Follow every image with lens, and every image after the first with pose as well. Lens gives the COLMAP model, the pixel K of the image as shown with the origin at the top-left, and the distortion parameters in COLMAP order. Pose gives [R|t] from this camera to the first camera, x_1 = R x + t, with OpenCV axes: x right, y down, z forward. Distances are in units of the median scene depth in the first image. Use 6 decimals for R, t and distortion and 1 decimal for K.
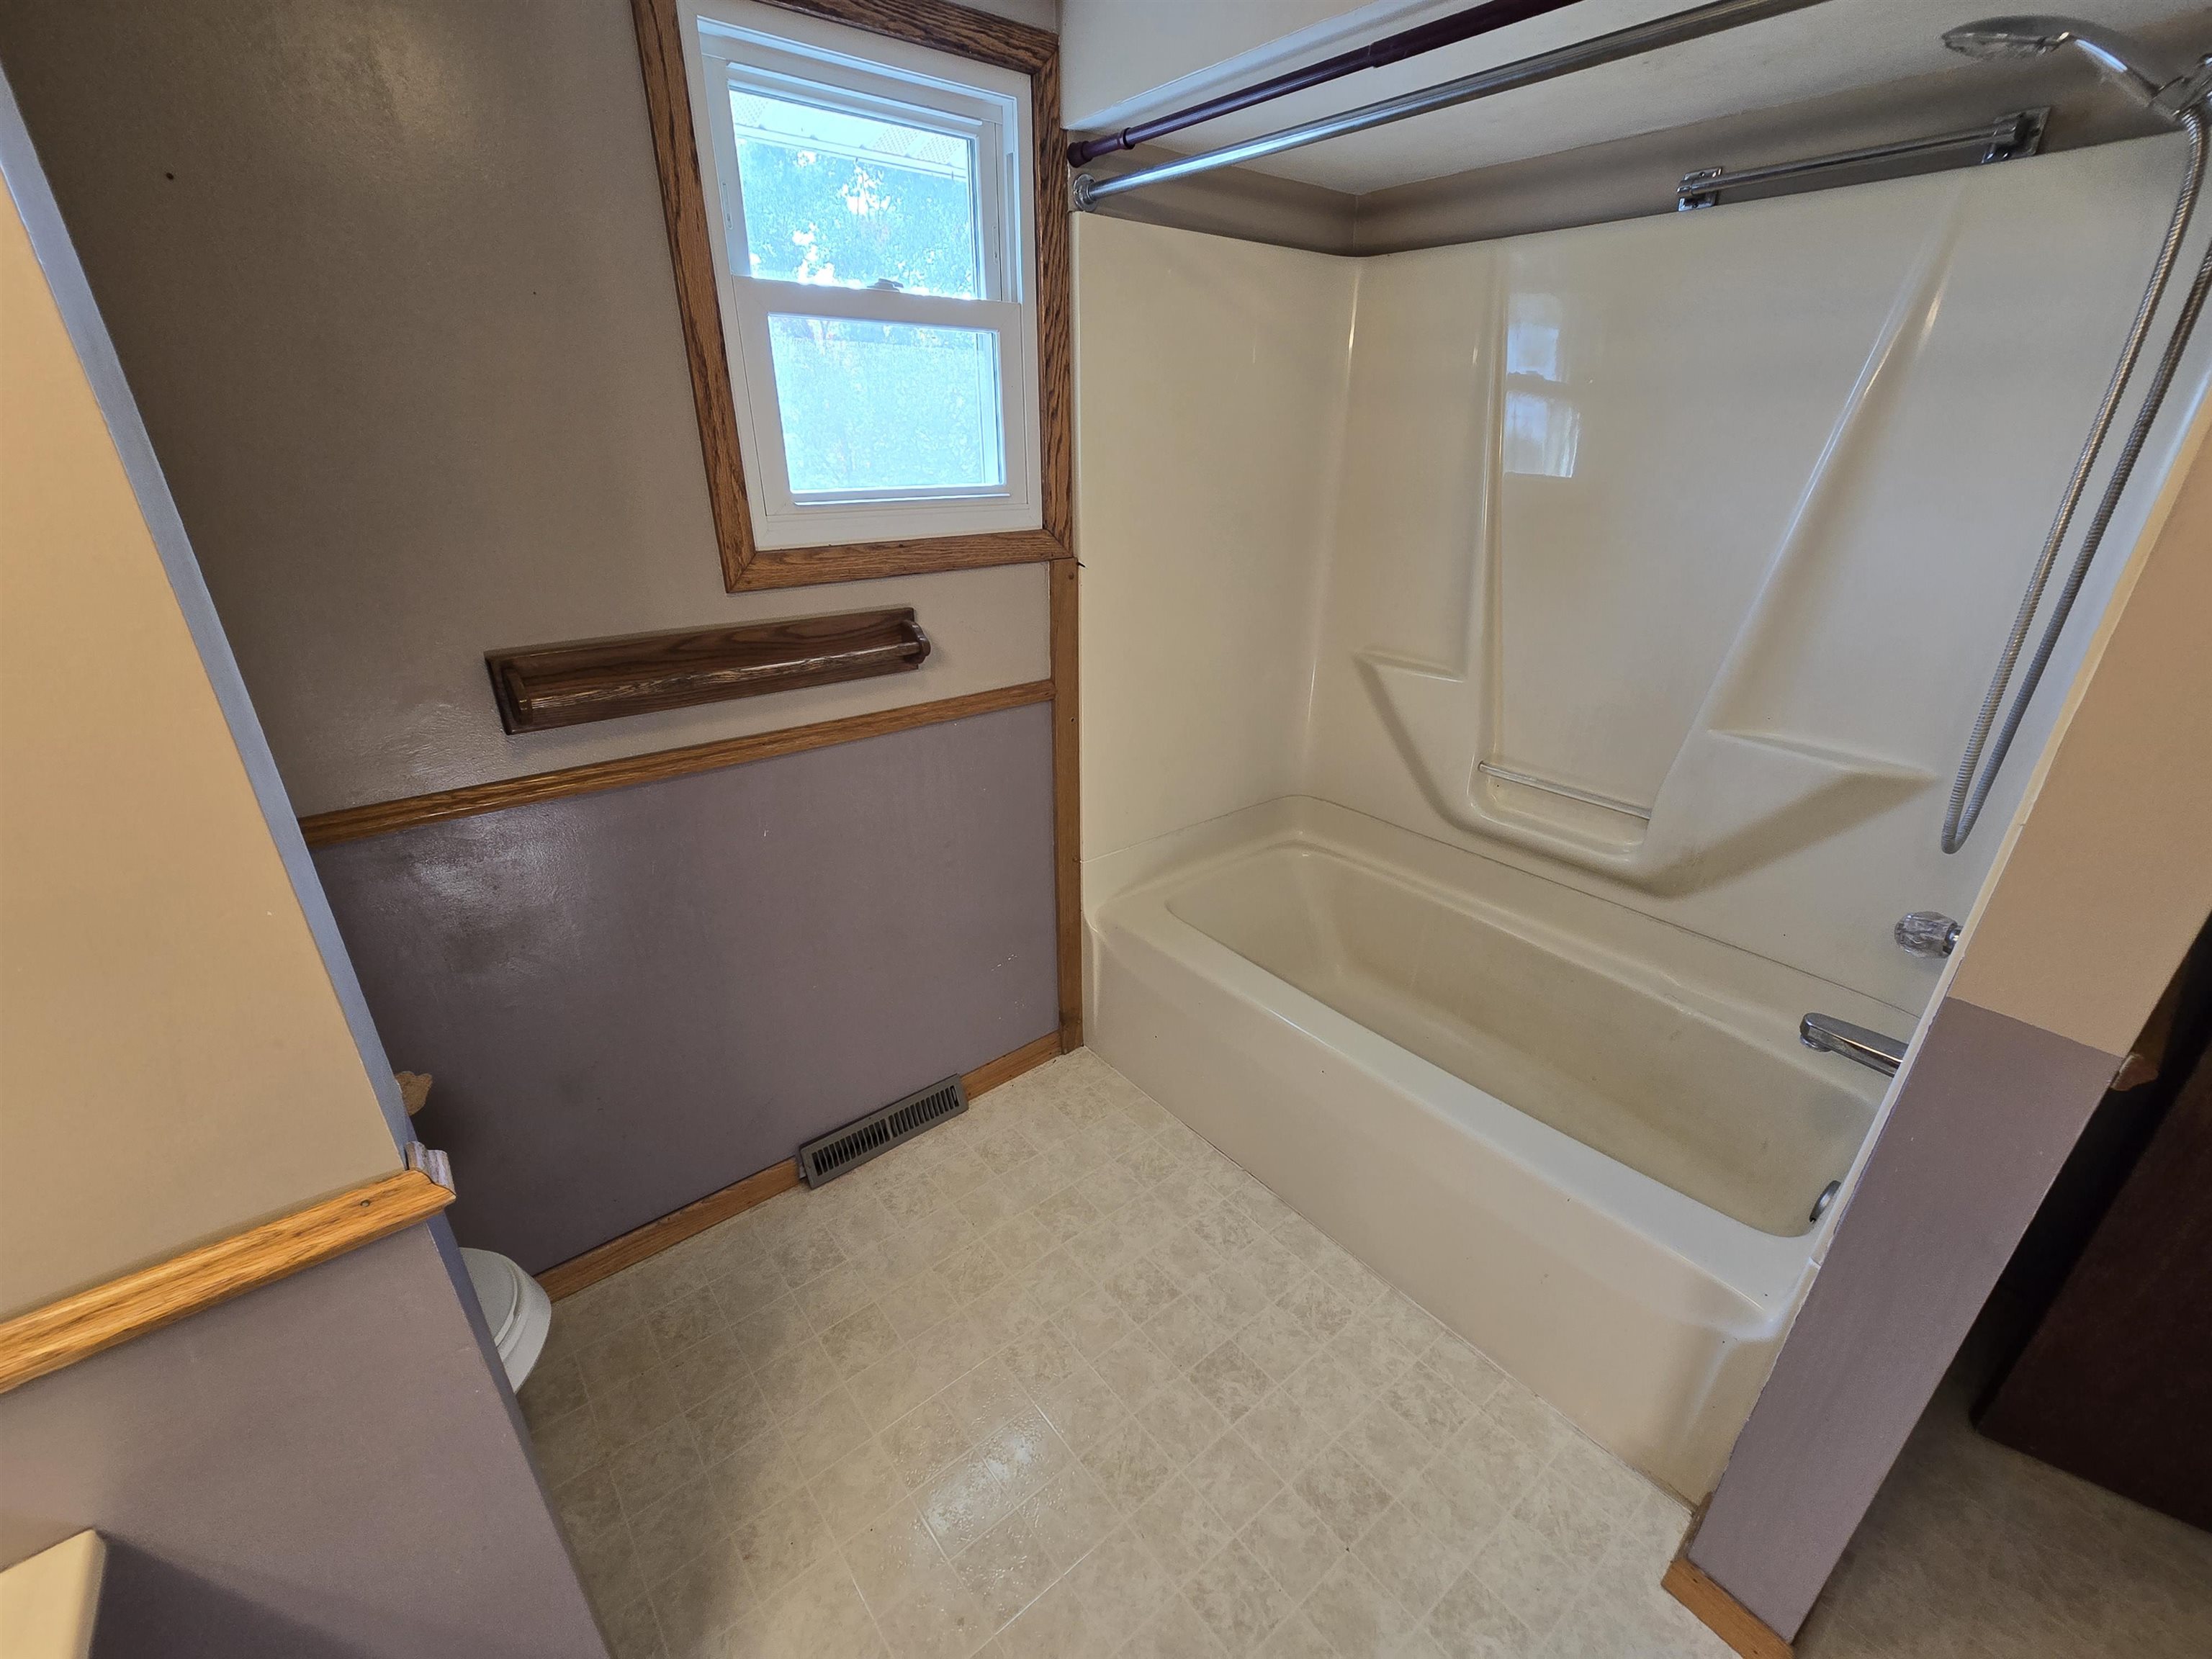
lens RADIAL K [[904.6, 0, 1101.8], [0, 904.6, 833.2], [0, 0, 1]] dist [-0.001986, -0.000864]
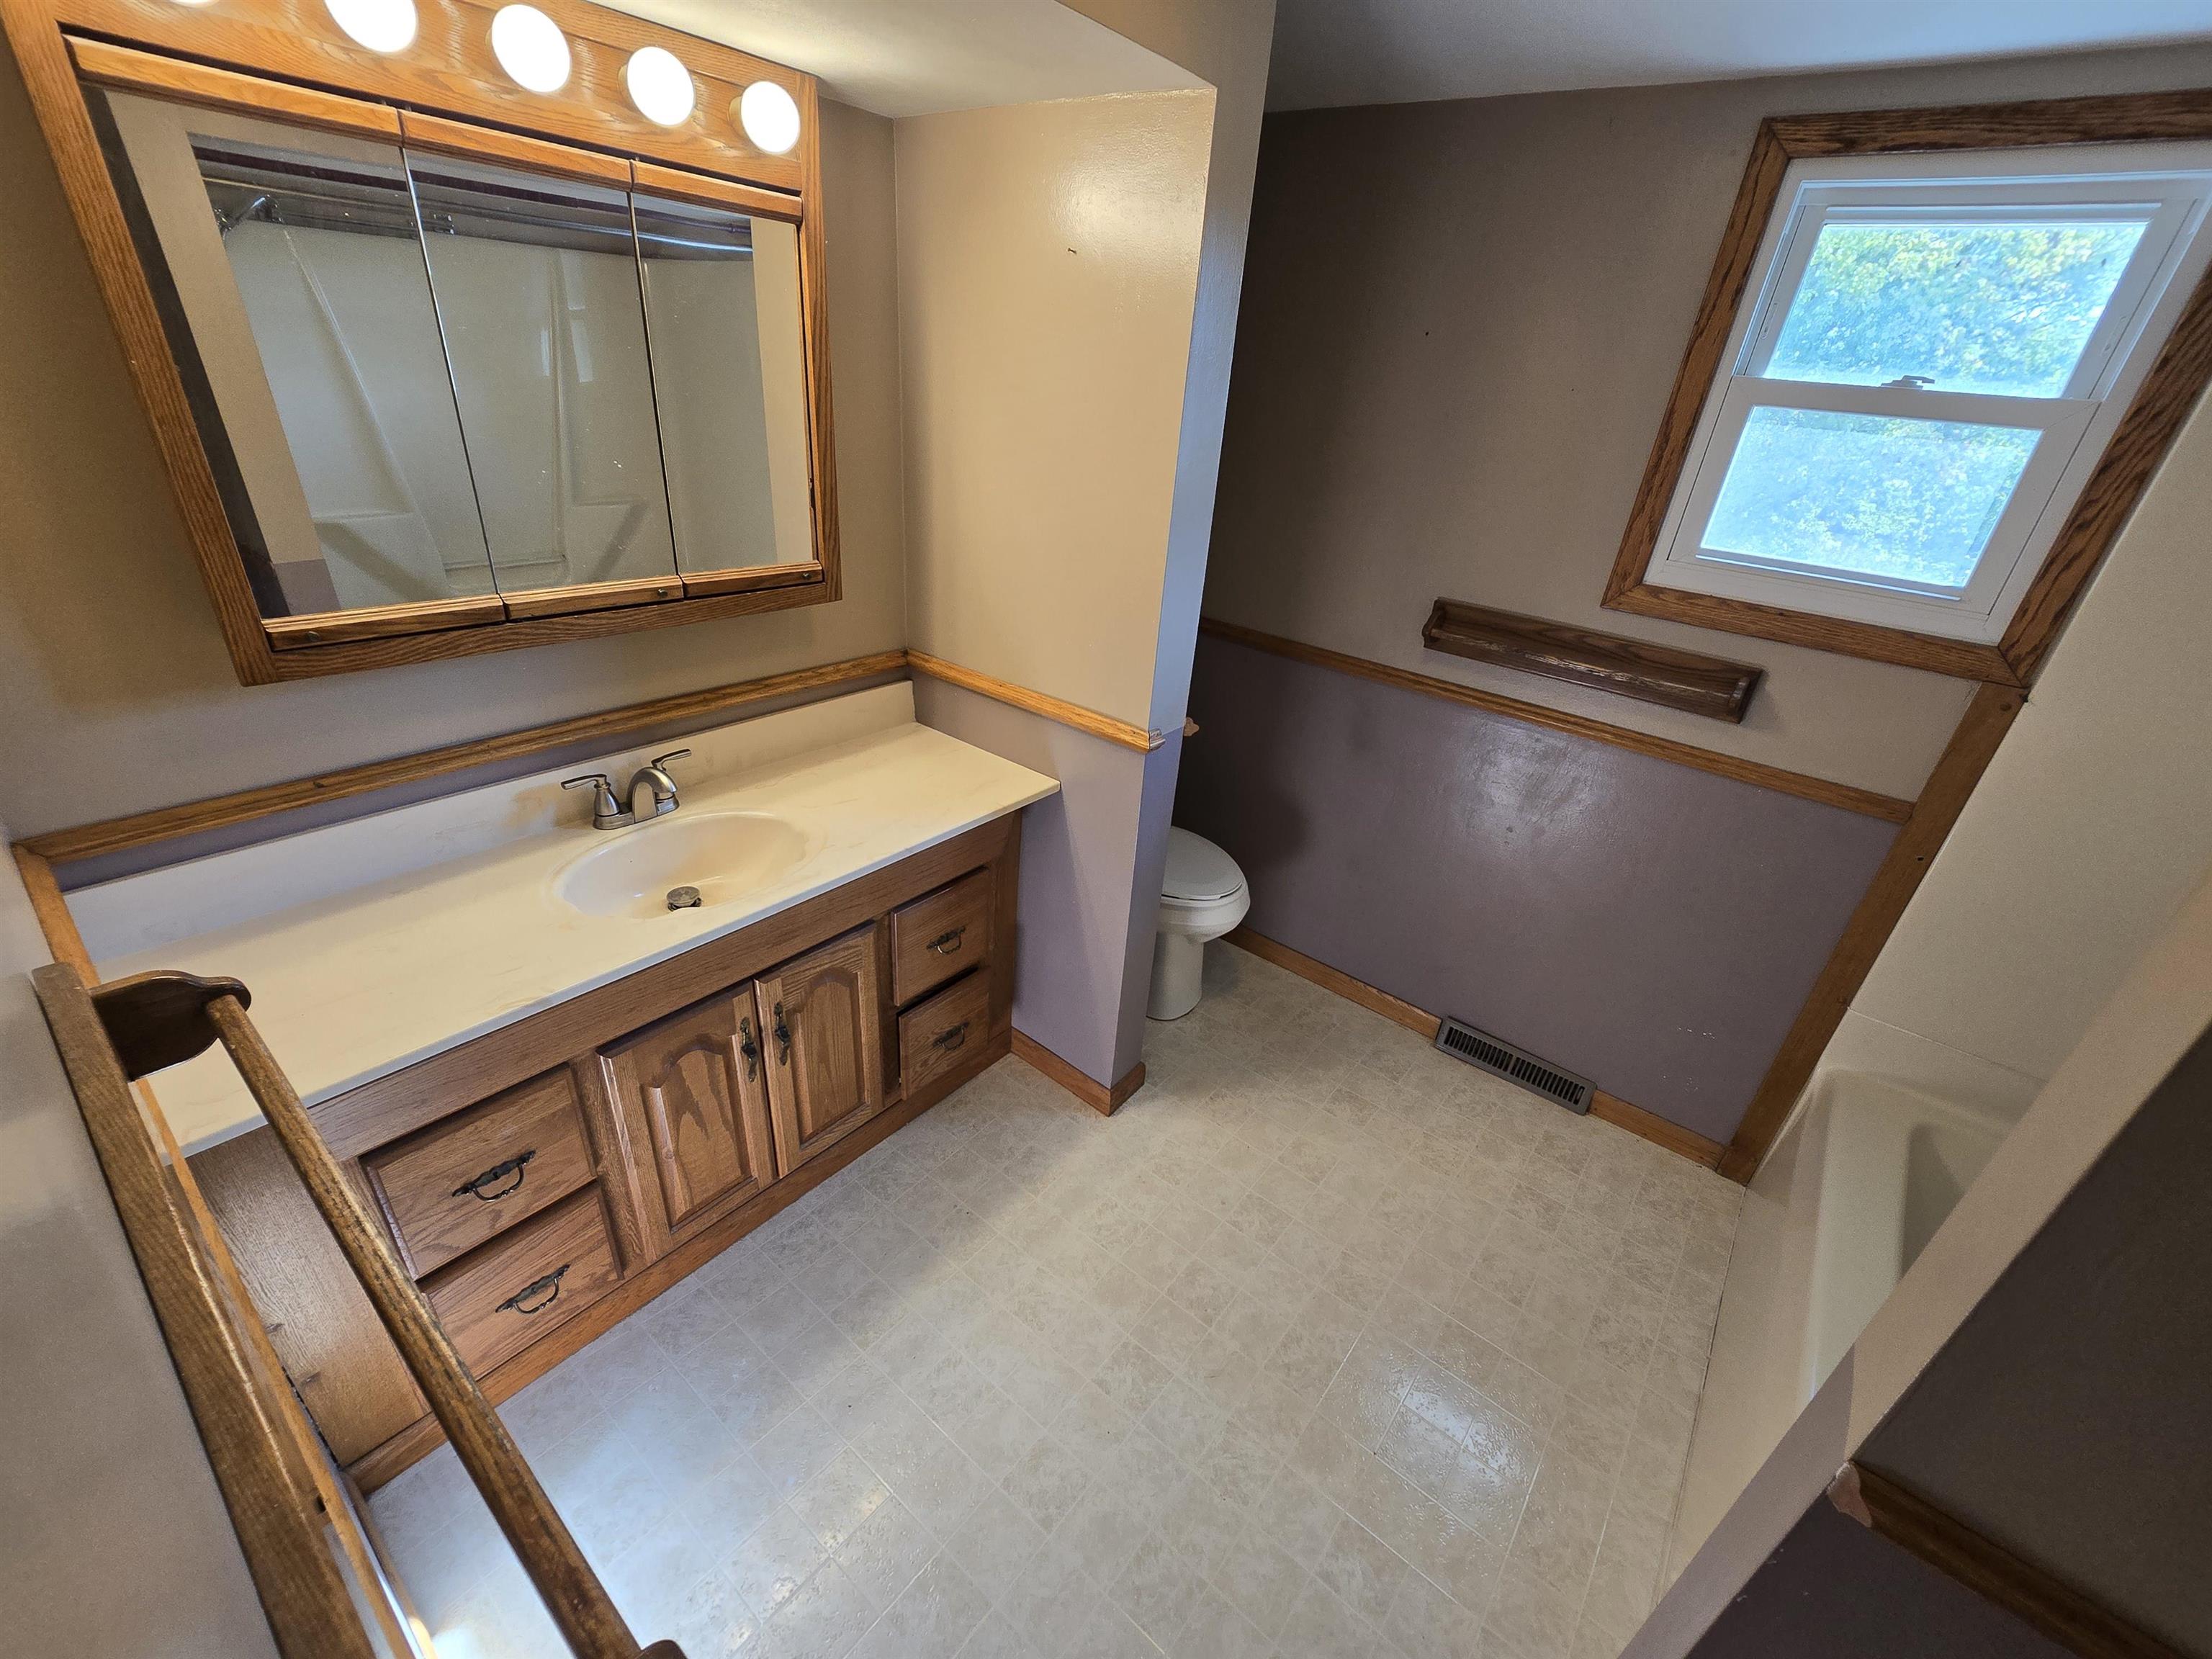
lens RADIAL K [[904.6, 0, 1107.2], [0, 904.6, 832.9], [0, 0, 1]] dist [-0.001986, -0.000864]
pose [[0.224023, 0.465029, -0.856482, 0.620232], [-0.464817, 0.823407, 0.325492, -0.076126], [0.856597, 0.325190, 0.400616, -0.036924]]
